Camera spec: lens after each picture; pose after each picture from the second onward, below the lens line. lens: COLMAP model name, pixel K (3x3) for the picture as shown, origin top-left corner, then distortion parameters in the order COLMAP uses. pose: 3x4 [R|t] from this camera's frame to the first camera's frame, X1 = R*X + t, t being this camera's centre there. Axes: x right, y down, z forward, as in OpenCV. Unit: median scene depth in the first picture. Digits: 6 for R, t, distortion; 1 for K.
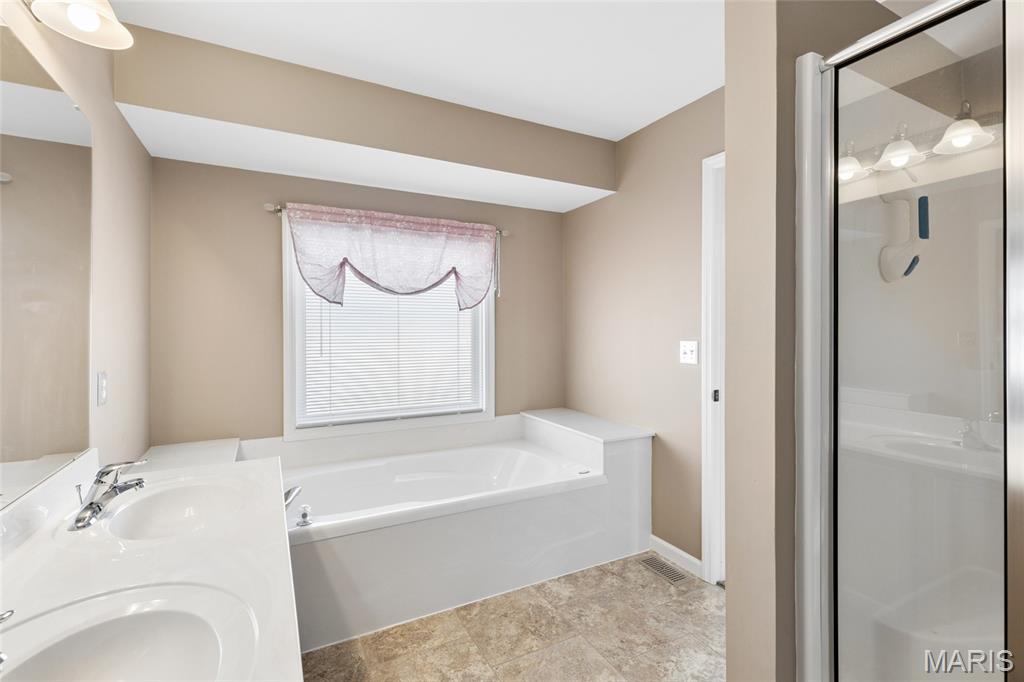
lens RADIAL K [[457.2, 0, 512.1], [0, 457.2, 335.0], [0, 0, 1]] dist [-0.000730, -0.002105]
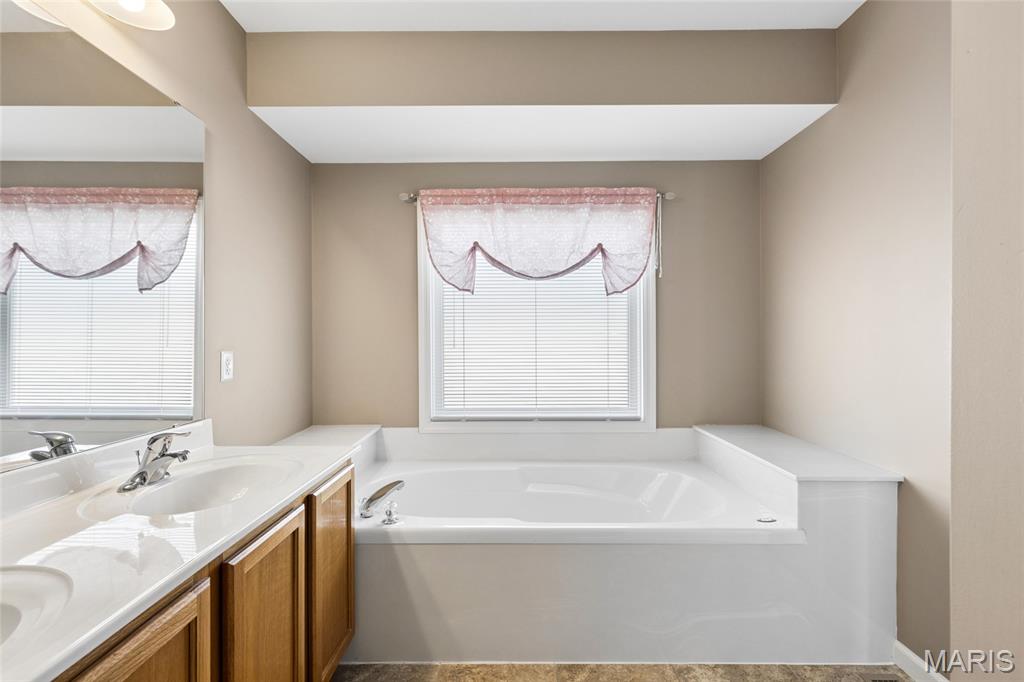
lens RADIAL K [[457.2, 0, 508.8], [0, 457.2, 342.9], [0, 0, 1]] dist [-0.000730, -0.002105]
pose [[0.881551, 0.002772, -0.472081, 0.131712], [-0.002783, 0.999996, 0.000675, 0.035312], [0.472081, 0.000718, 0.881555, 0.207930]]
